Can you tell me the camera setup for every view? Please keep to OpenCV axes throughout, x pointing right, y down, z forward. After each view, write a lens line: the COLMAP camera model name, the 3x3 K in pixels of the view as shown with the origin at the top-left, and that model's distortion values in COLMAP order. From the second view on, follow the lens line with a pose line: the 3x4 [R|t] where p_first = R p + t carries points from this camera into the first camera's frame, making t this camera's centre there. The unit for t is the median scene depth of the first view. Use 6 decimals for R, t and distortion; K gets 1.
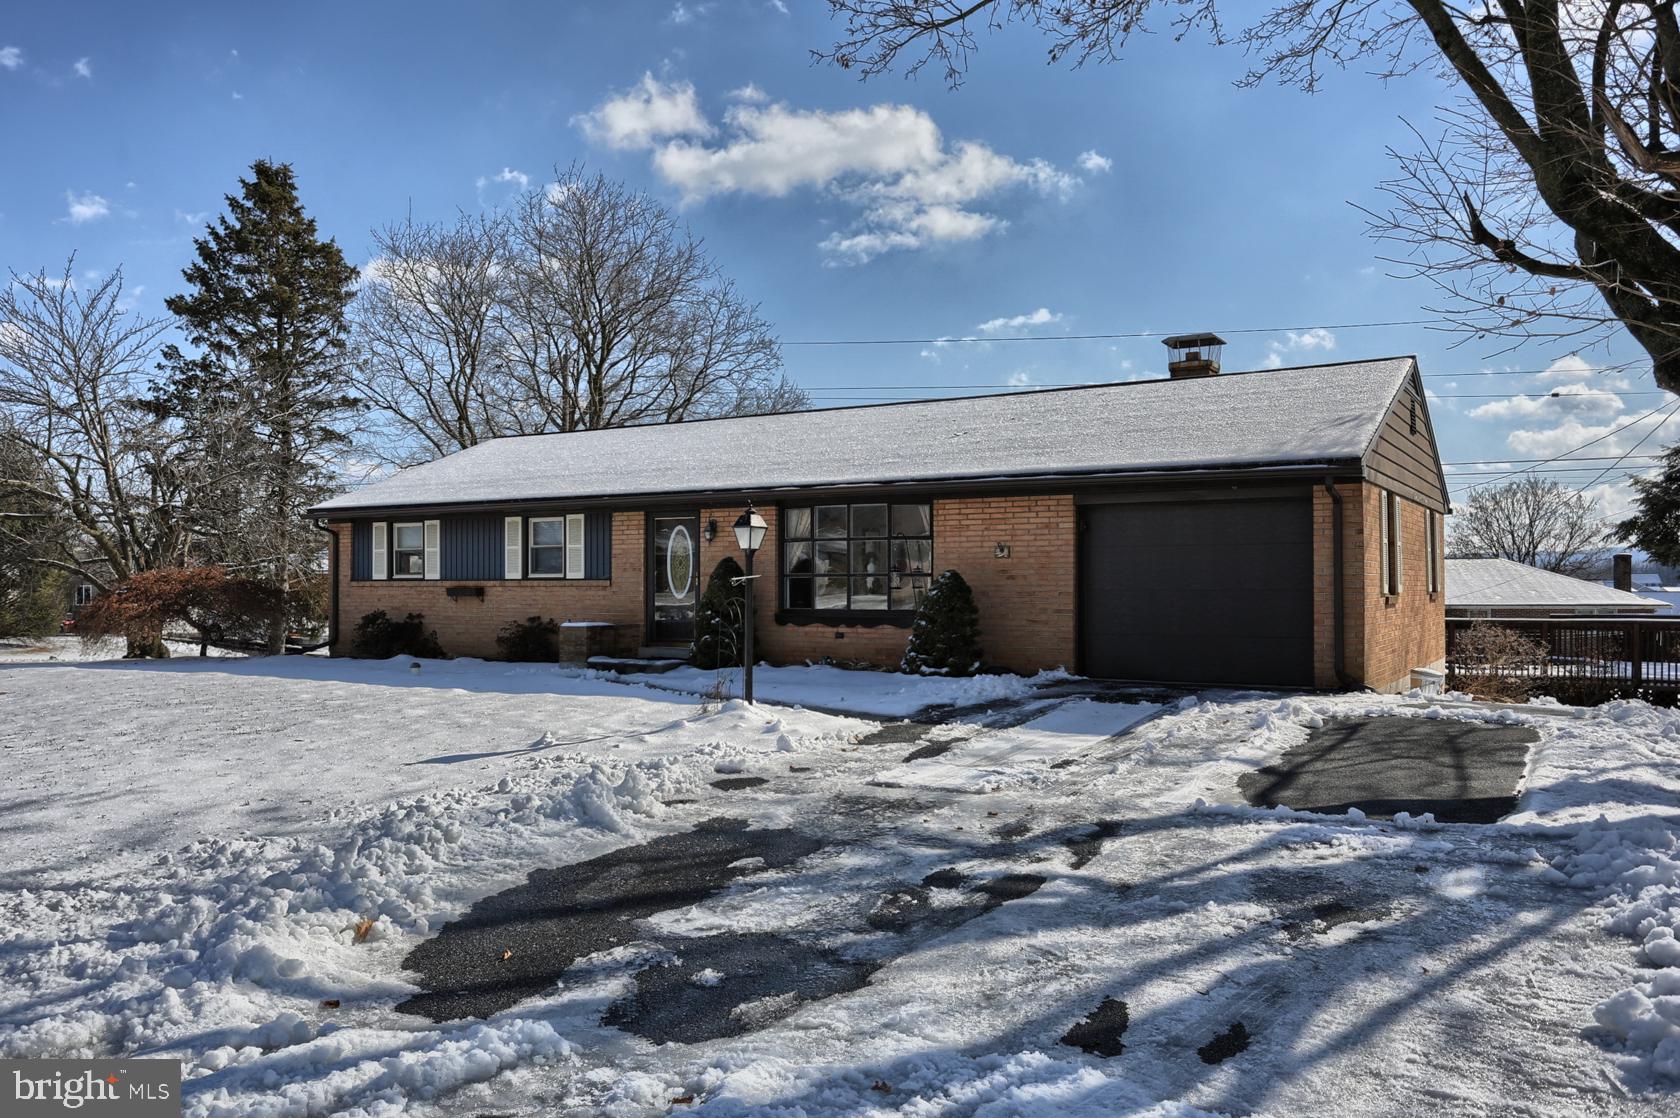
lens RADIAL K [[1270.8, 0, 837.5], [0, 1270.8, 556.3], [0, 0, 1]] dist [-0.051160, -0.001383]
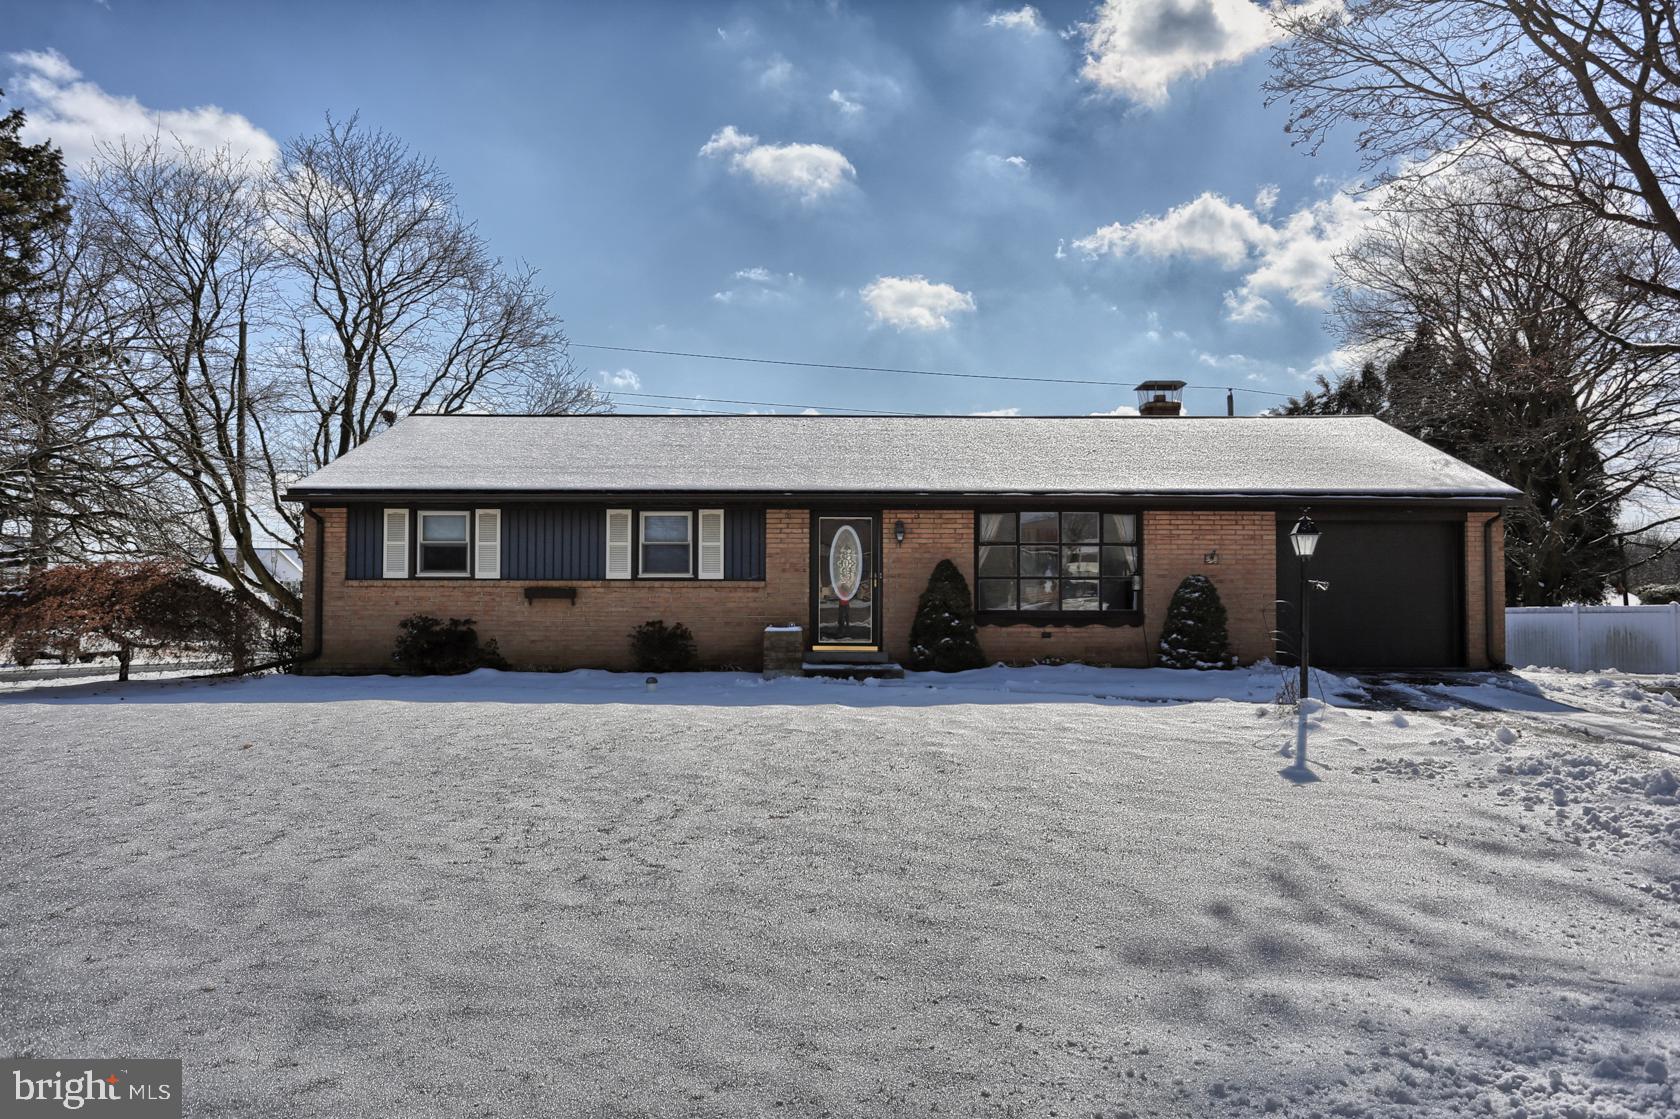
lens RADIAL K [[1131.3, 0, 839.7], [0, 1131.3, 564.7], [0, 0, 1]] dist [-0.001044, 0.001210]
pose [[0.862976, 0.016578, 0.504974, -0.535976], [-0.015748, 0.999859, -0.005911, 0.010328], [-0.505000, -0.002851, 0.863115, 0.237743]]
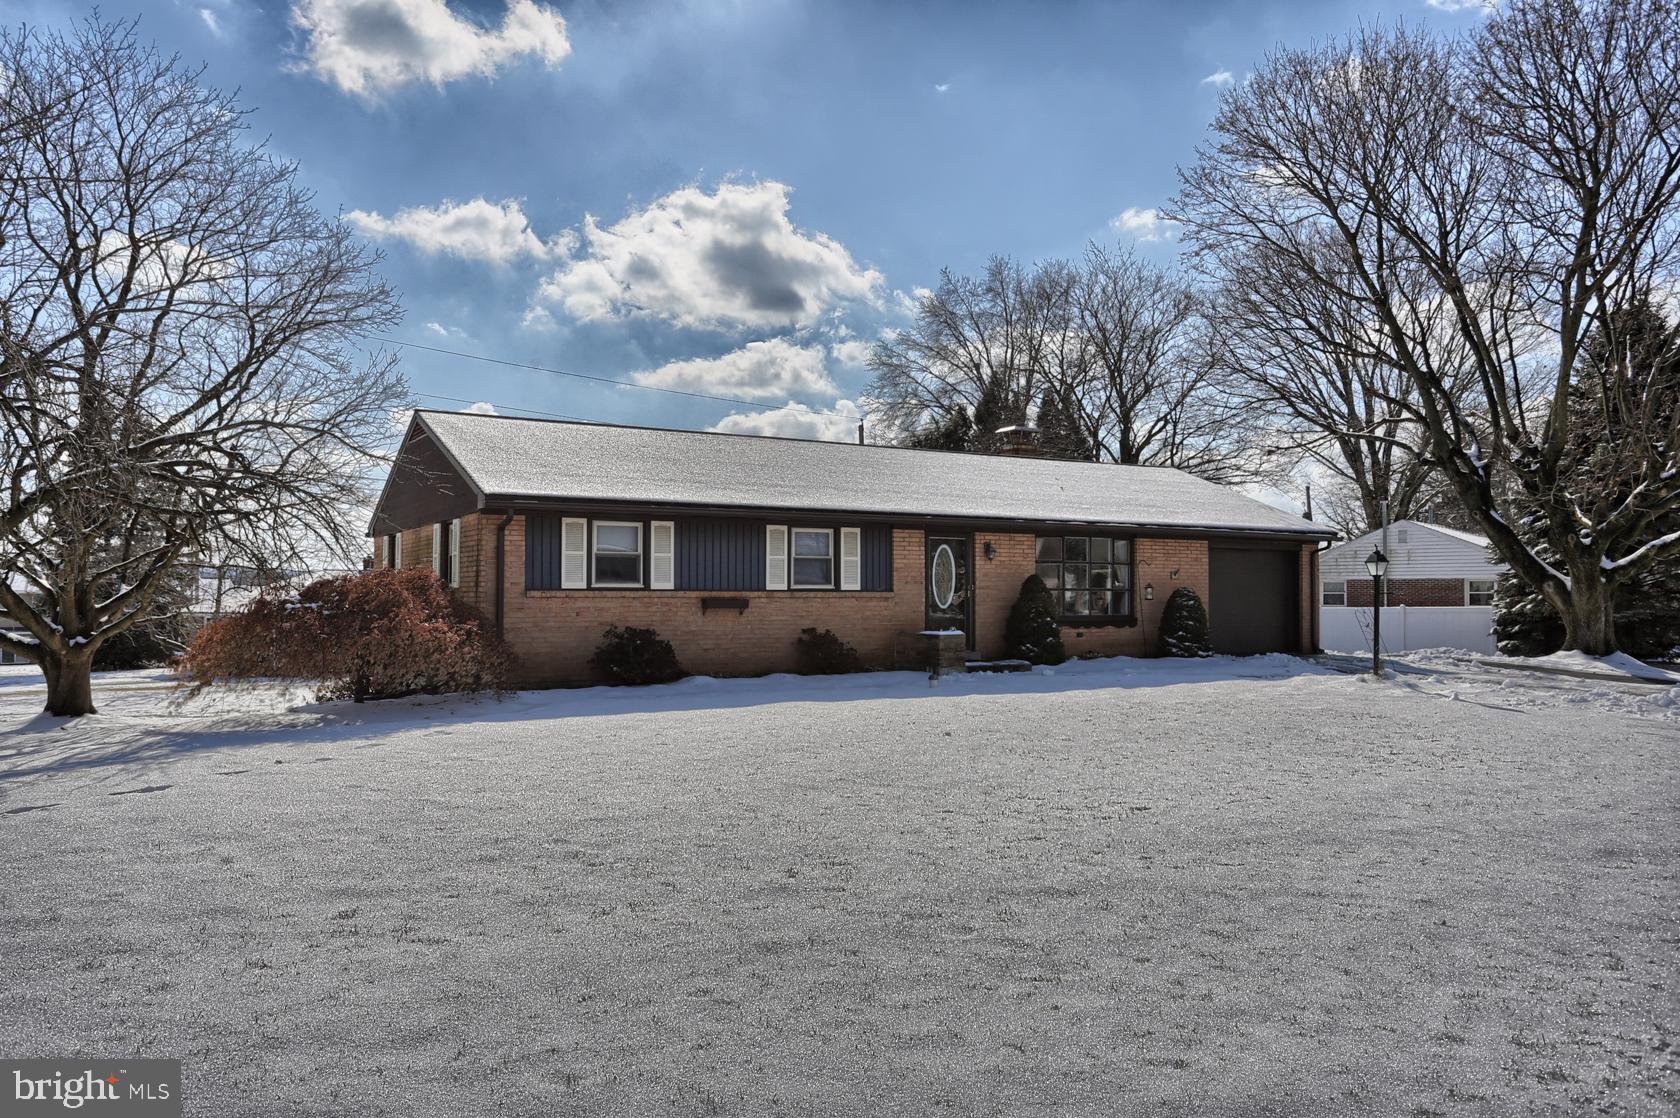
lens RADIAL K [[1173.7, 0, 842.0], [0, 1173.7, 565.5], [0, 0, 1]] dist [-0.002857, -0.000104]
pose [[0.481448, 0.028562, 0.876009, -1.035347], [-0.019510, 0.999570, -0.021868, 0.018419], [-0.876257, -0.006563, 0.481798, 0.539175]]
